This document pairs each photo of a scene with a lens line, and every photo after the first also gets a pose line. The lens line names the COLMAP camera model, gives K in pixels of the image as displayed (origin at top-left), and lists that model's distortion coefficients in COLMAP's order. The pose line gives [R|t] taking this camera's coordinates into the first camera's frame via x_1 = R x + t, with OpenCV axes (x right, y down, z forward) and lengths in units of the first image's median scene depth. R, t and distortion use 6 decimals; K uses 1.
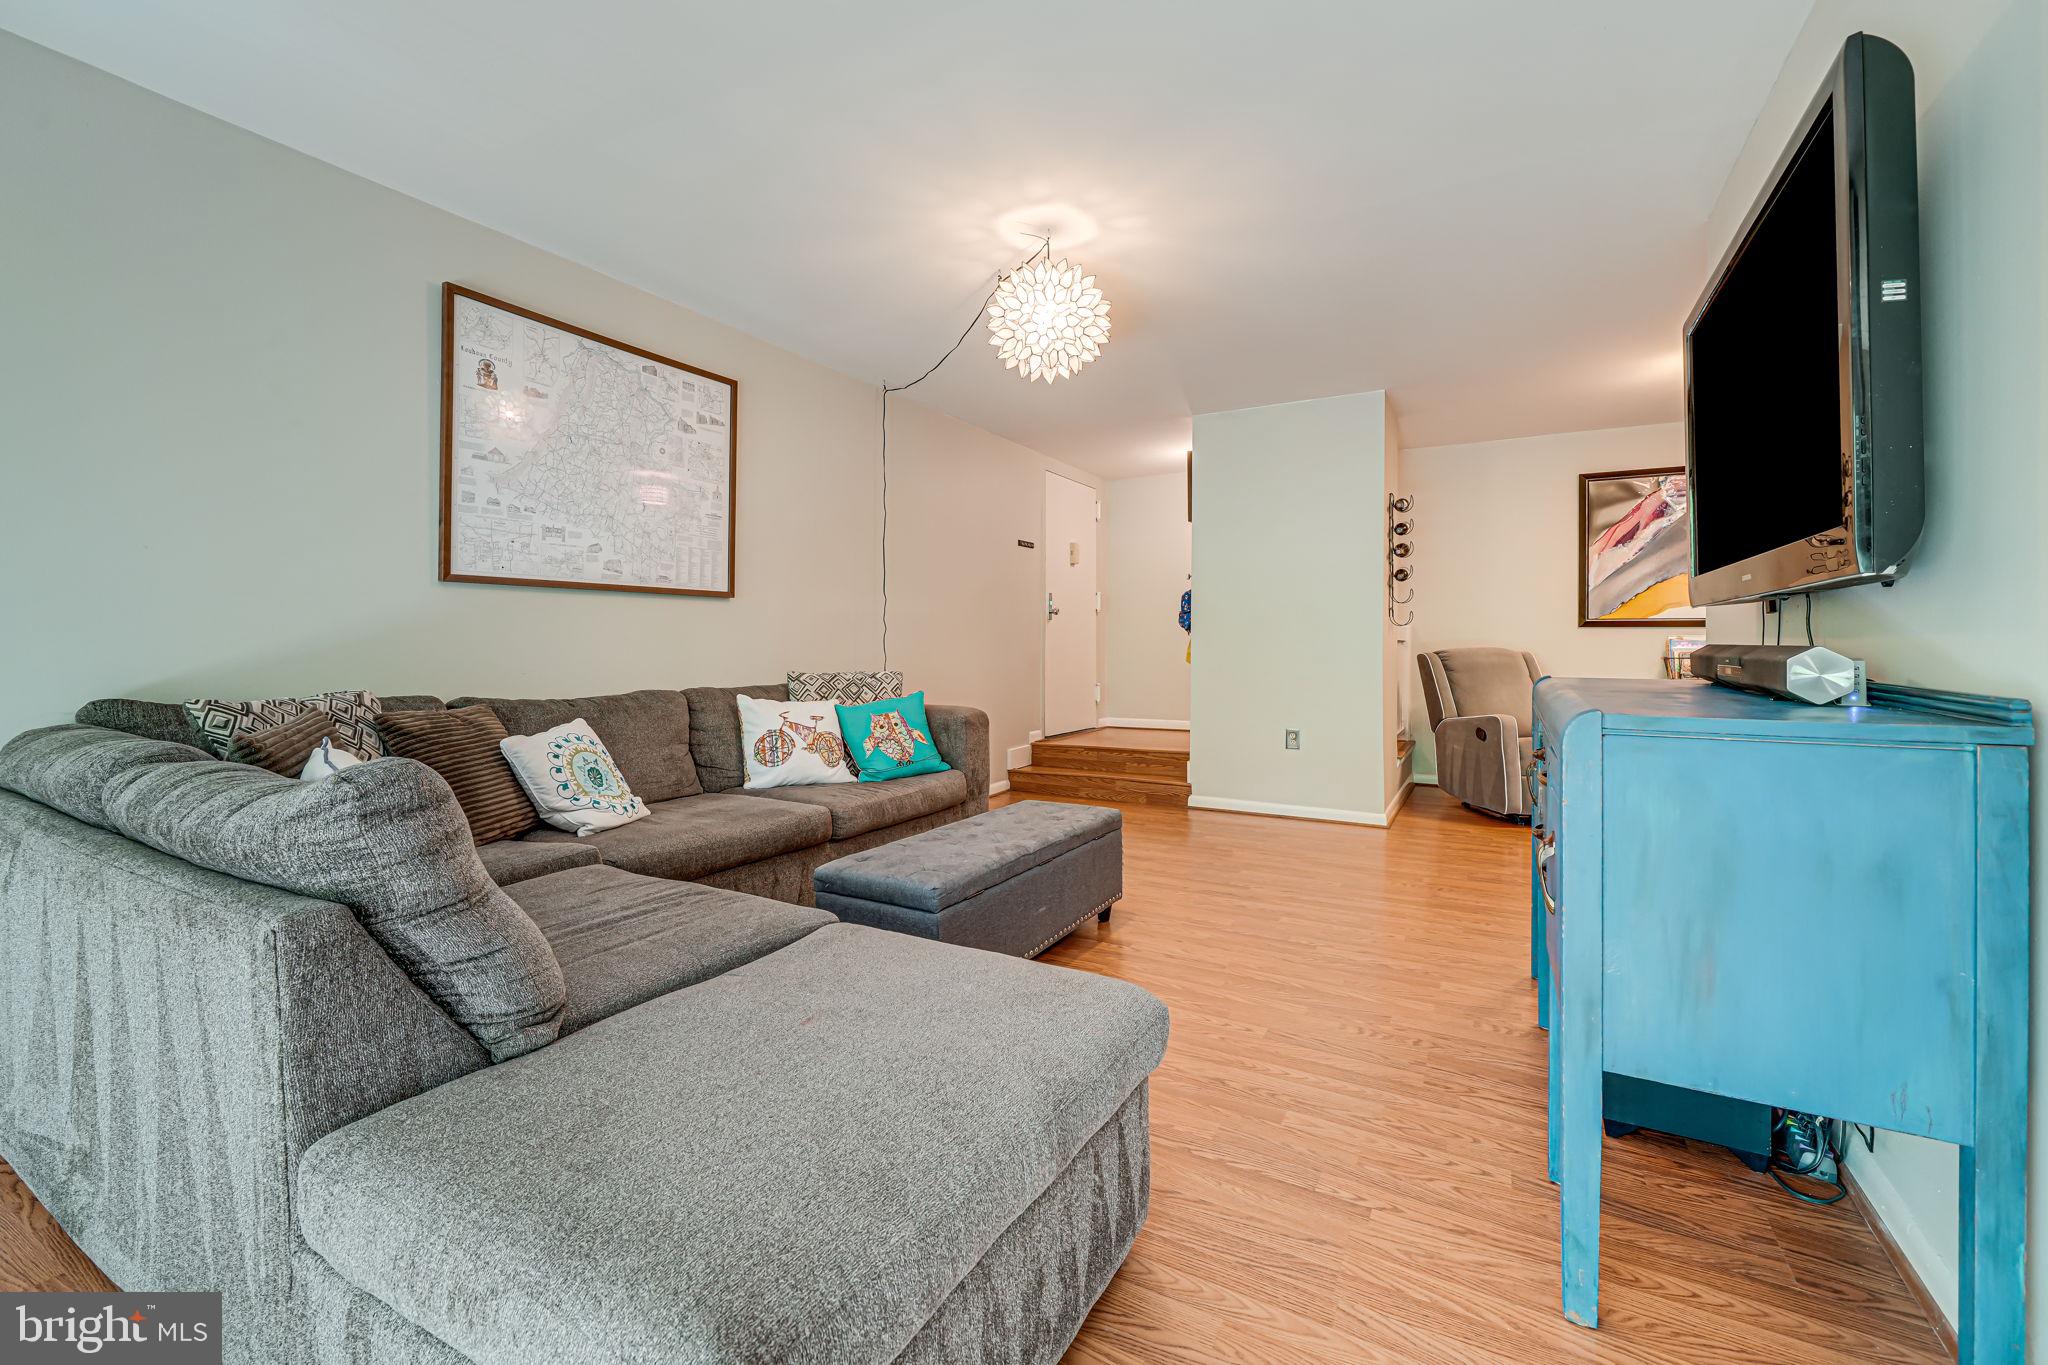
lens RADIAL K [[831.7, 0, 1026.0], [0, 831.7, 643.6], [0, 0, 1]] dist [-0.004689, 0.000789]
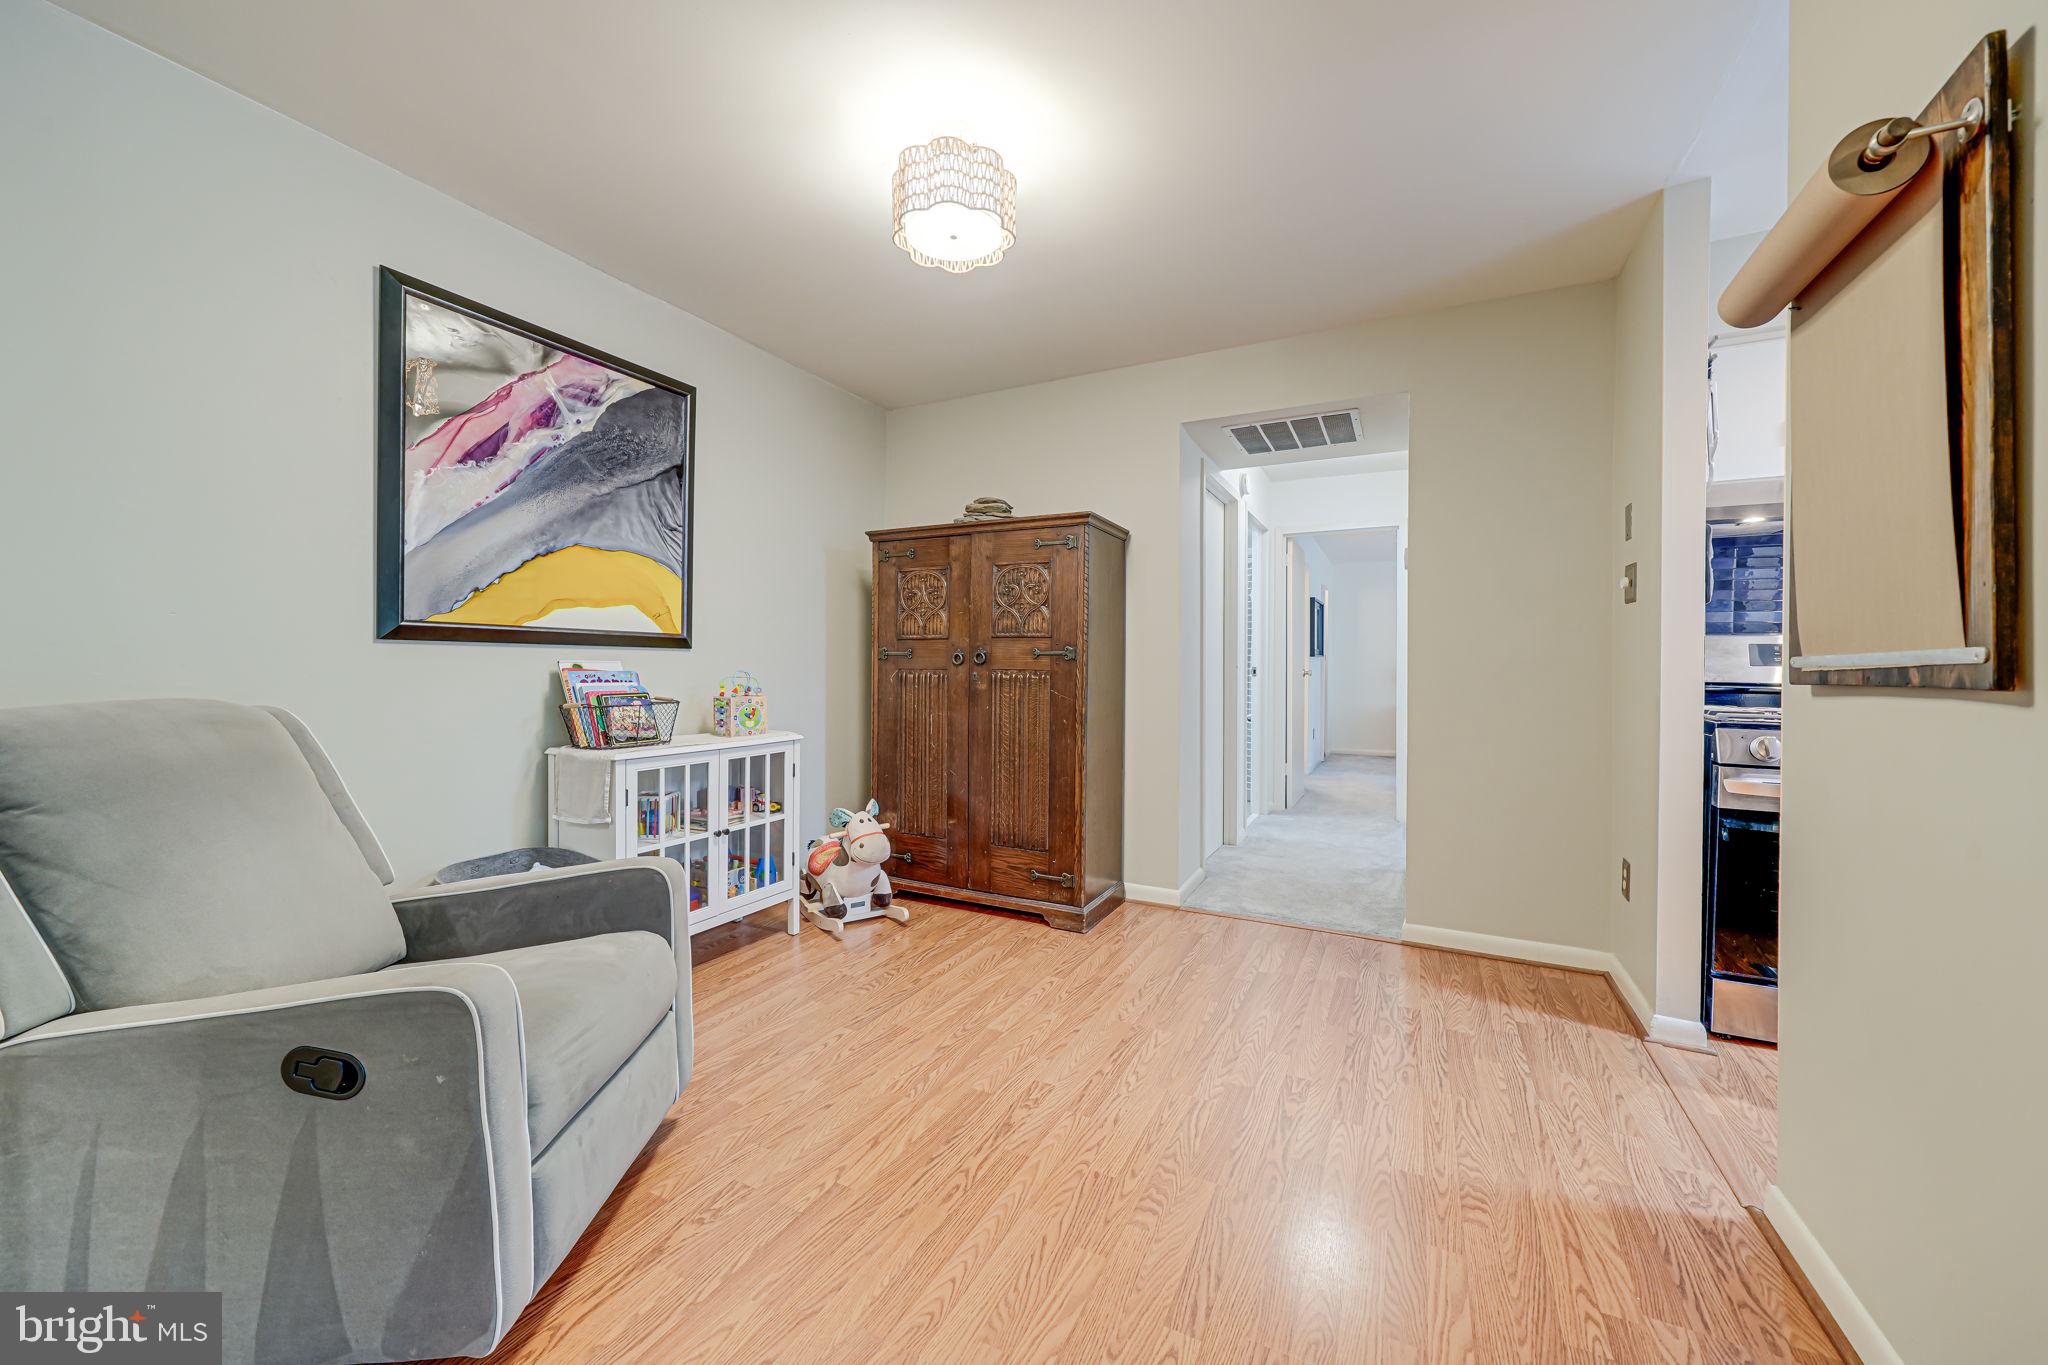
lens RADIAL K [[762.4, 0, 1018.3], [0, 762.4, 671.2], [0, 0, 1]] dist [0.000188, 0.000620]
pose [[-0.039942, -0.007982, 0.999170, 0.438445], [-0.002938, 0.999965, 0.007871, -0.012343], [-0.999198, -0.002621, -0.039965, 1.107930]]
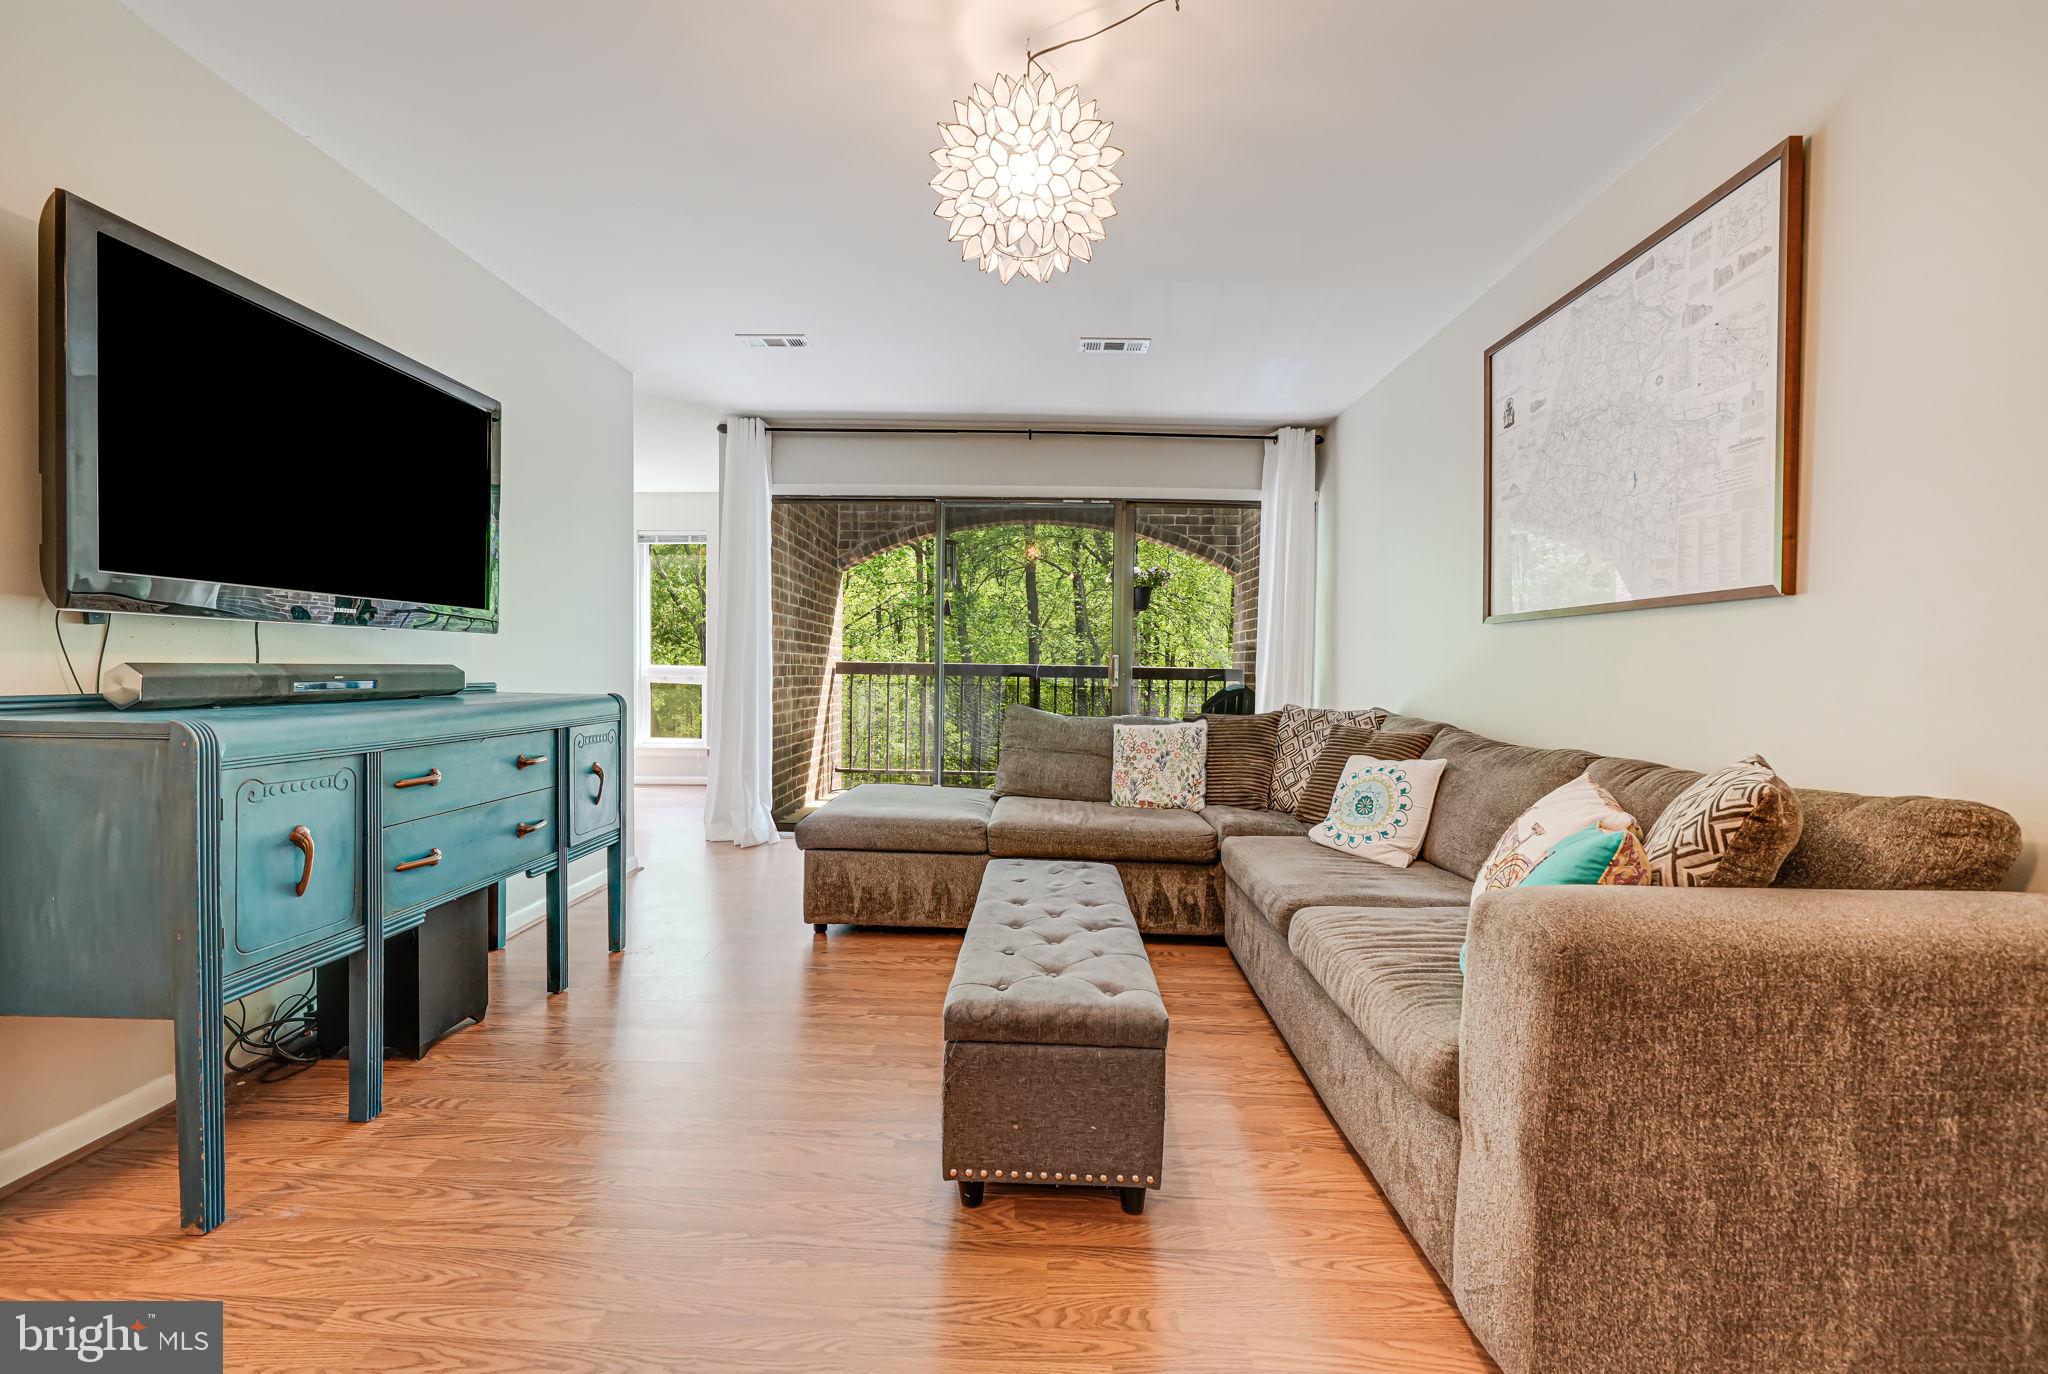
lens RADIAL K [[831.7, 0, 1014.9], [0, 831.7, 690.5], [0, 0, 1]] dist [-0.004689, 0.000789]
pose [[-0.882013, -0.001595, -0.471222, 0.276758], [-0.017893, 0.999386, 0.030109, -0.006946], [0.470885, 0.034988, -0.881500, 1.276069]]
